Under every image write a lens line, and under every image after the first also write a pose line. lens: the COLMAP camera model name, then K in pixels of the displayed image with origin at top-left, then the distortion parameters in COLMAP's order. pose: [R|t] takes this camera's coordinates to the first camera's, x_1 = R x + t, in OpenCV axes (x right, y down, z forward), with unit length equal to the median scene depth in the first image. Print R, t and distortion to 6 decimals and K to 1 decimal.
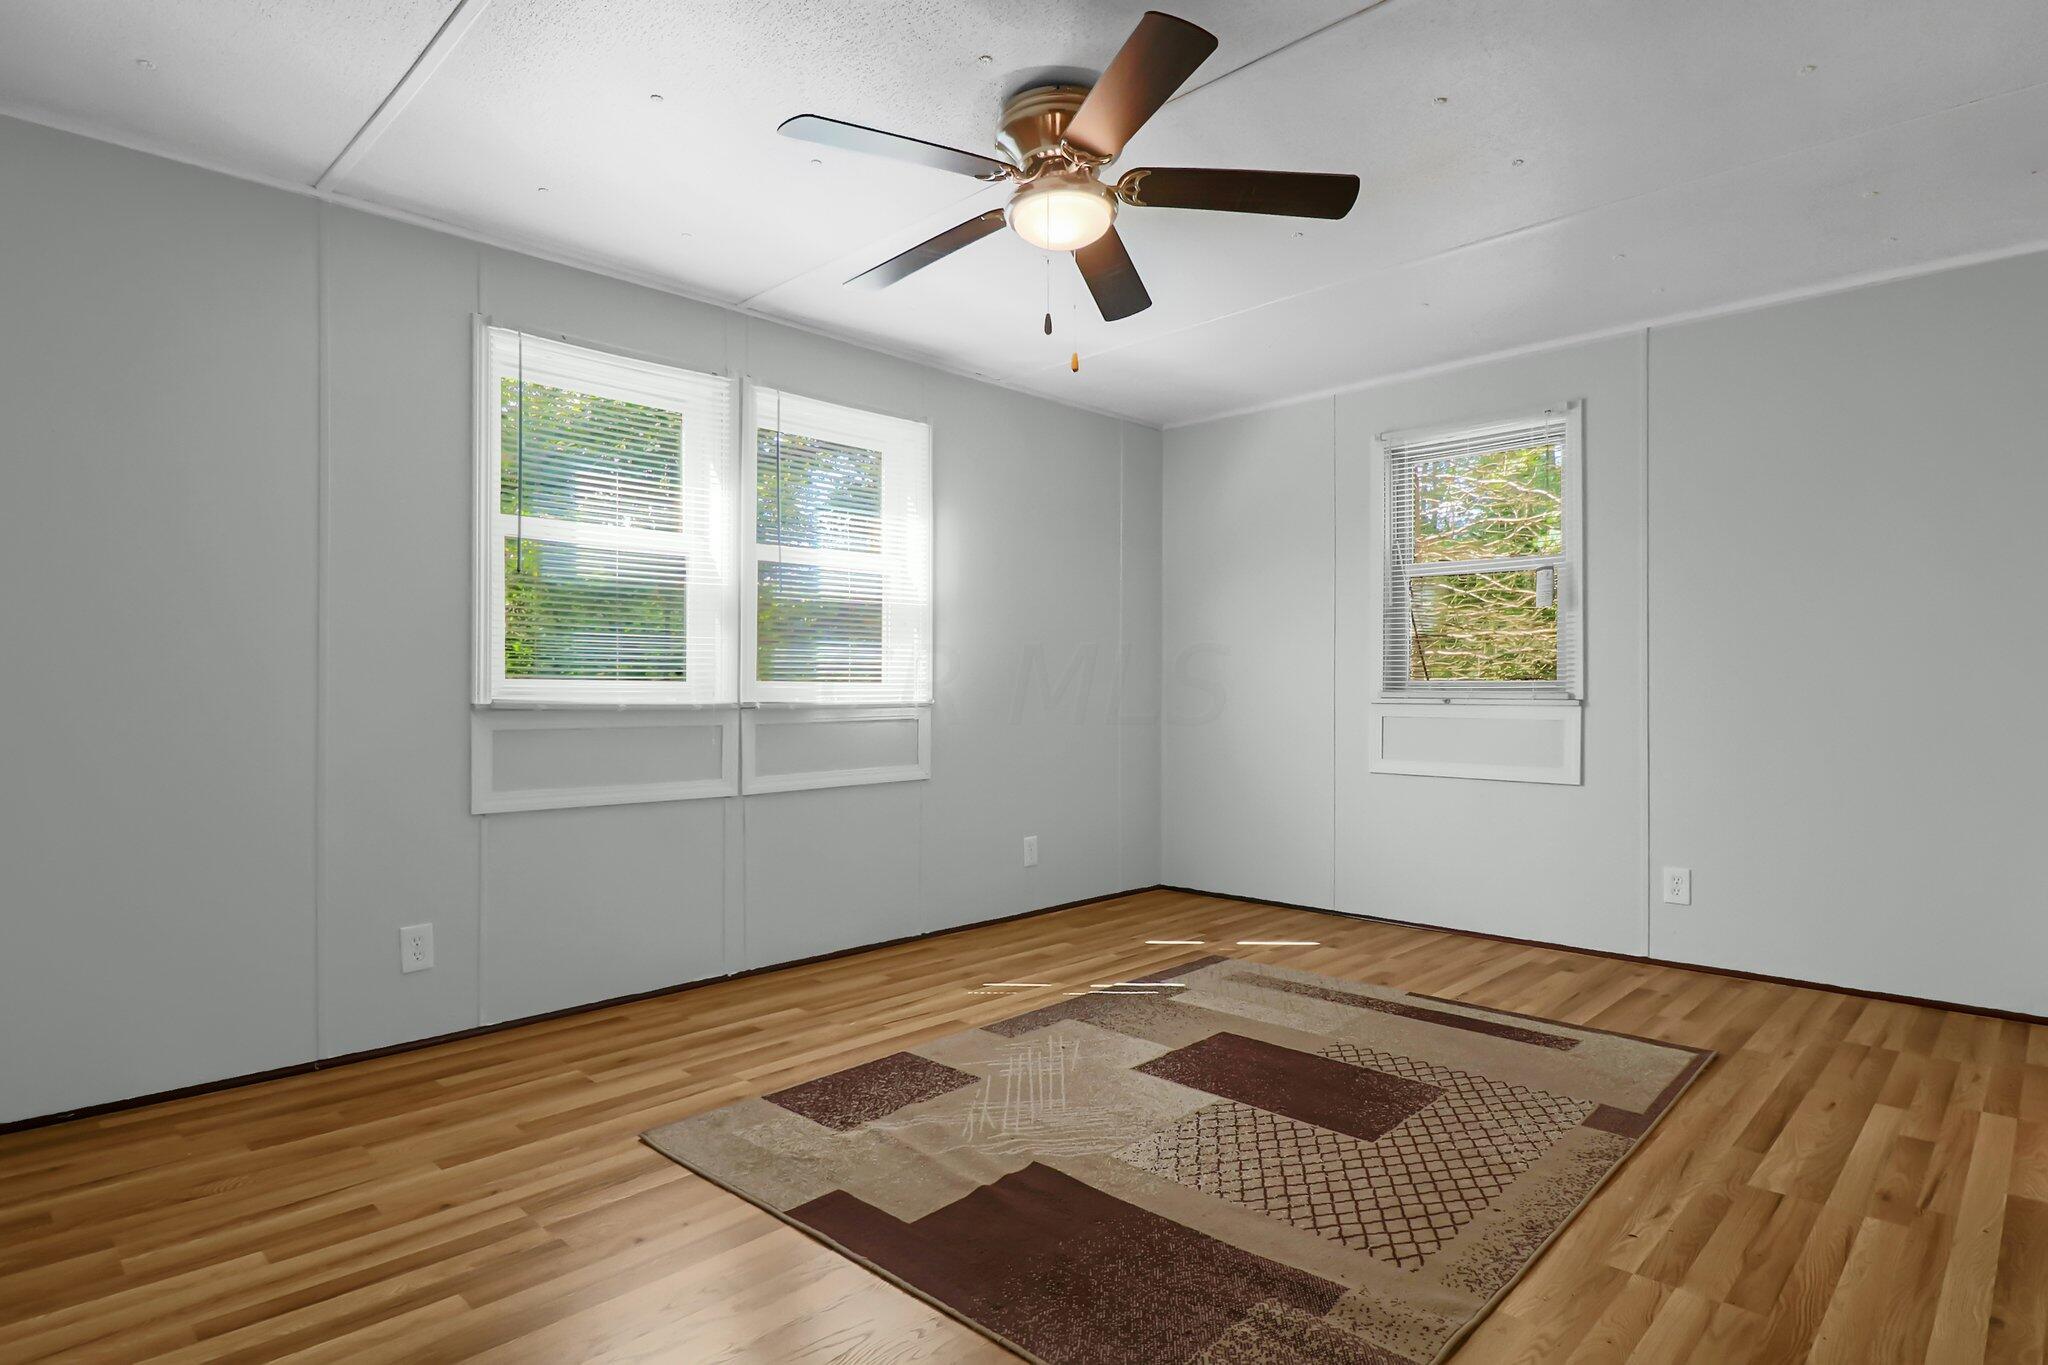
lens RADIAL K [[1073.0, 0, 1020.8], [0, 1073.0, 688.4], [0, 0, 1]] dist [-0.016460, -0.009963]
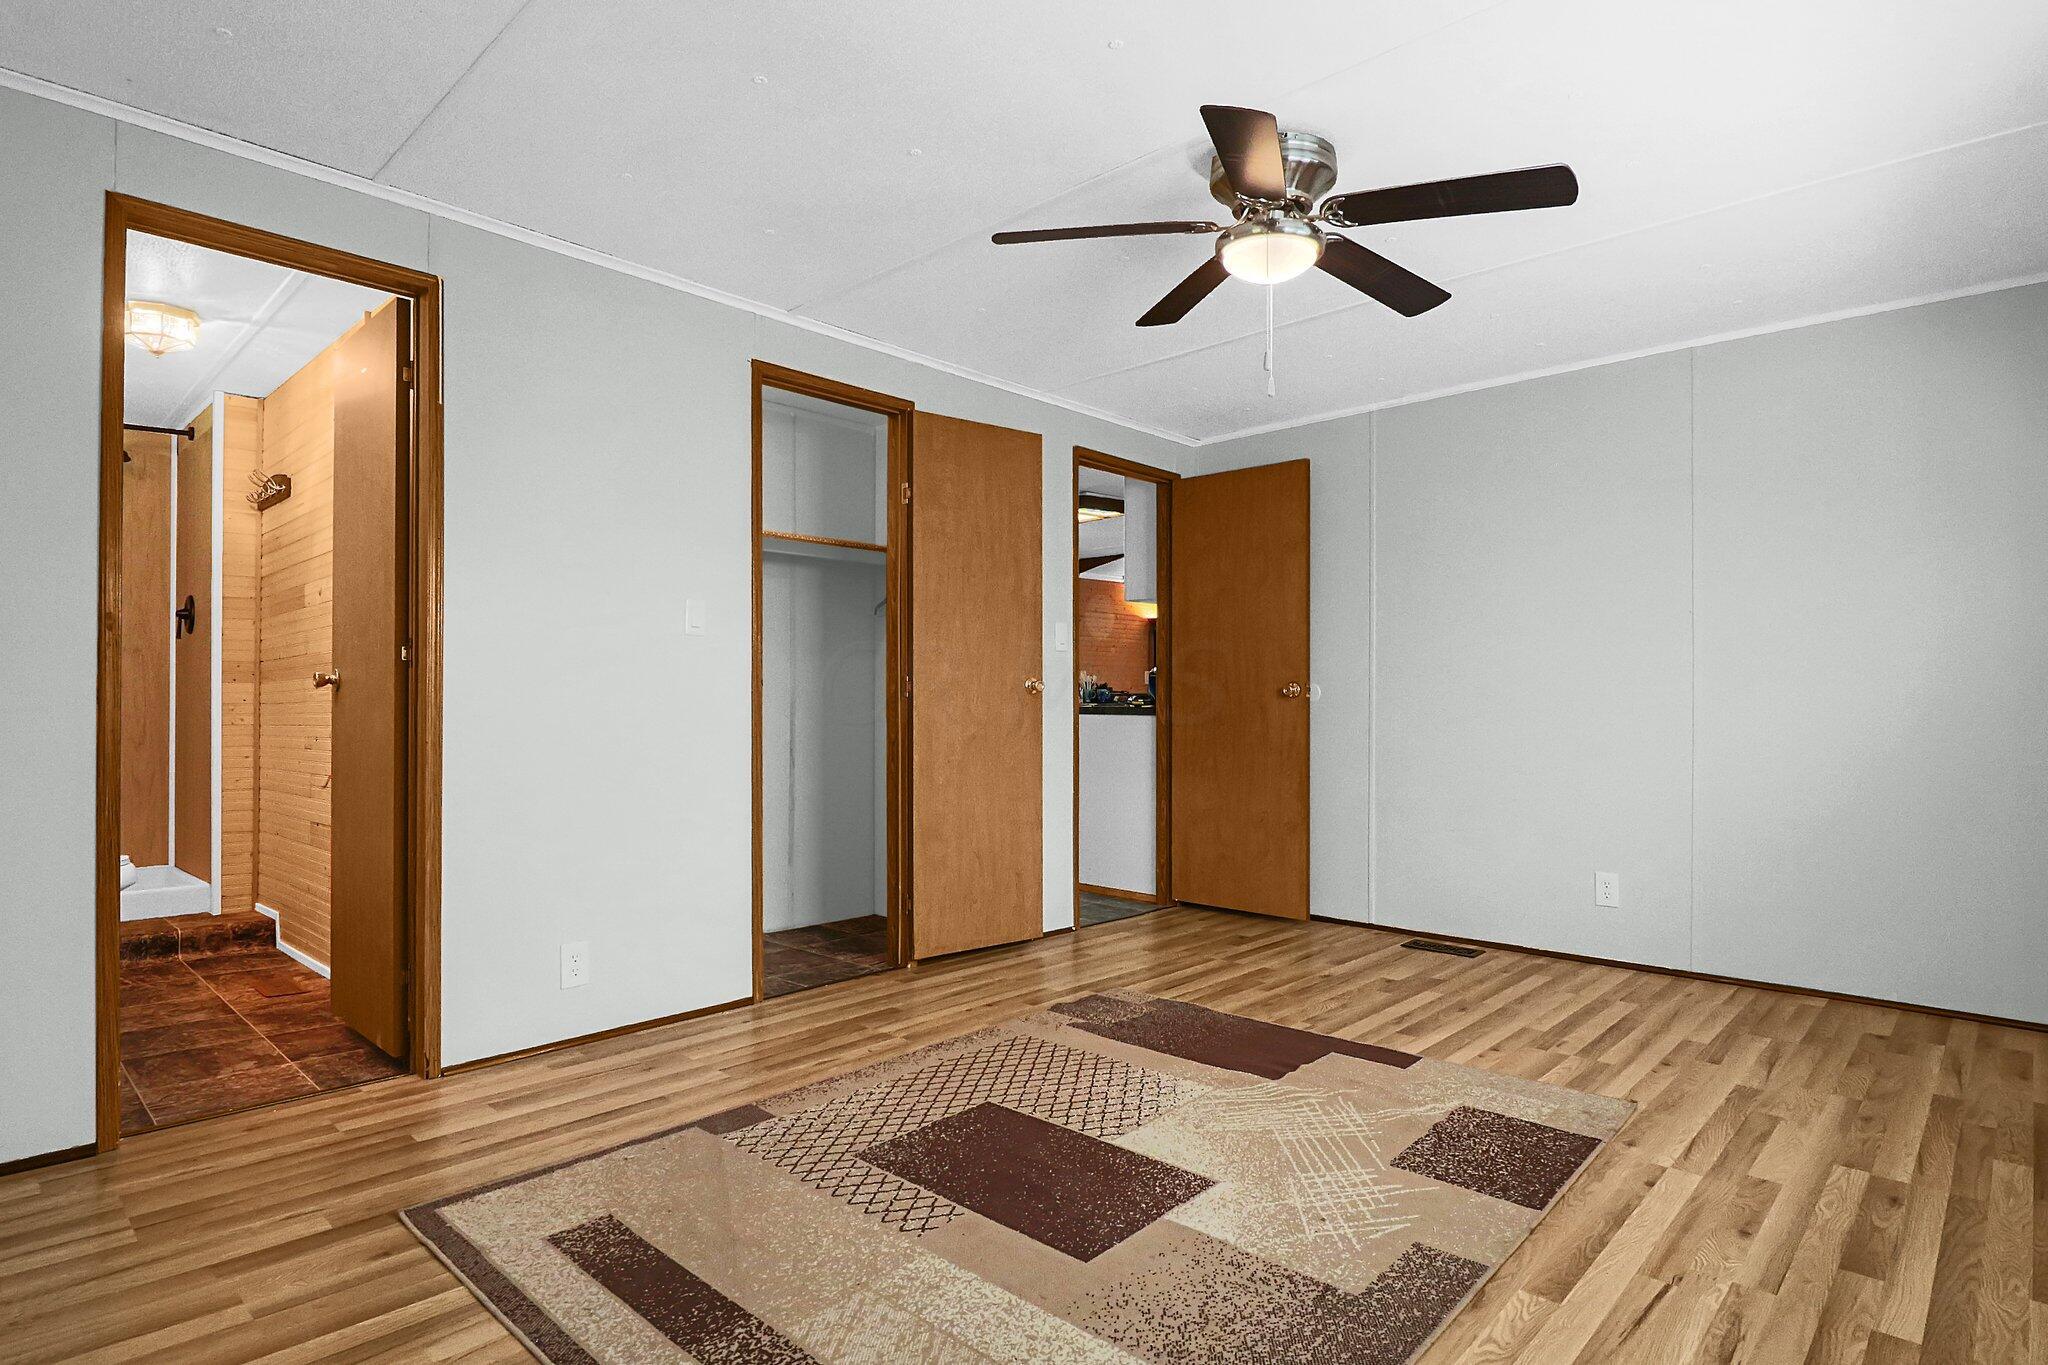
lens RADIAL K [[1073.0, 0, 1023.5], [0, 1073.0, 689.4], [0, 0, 1]] dist [-0.016460, -0.009963]
pose [[-0.999755, 0.000088, -0.022116, 0.287354], [0.000416, 0.999890, -0.014845, 0.002332], [0.022112, -0.014850, -0.999645, 1.949570]]
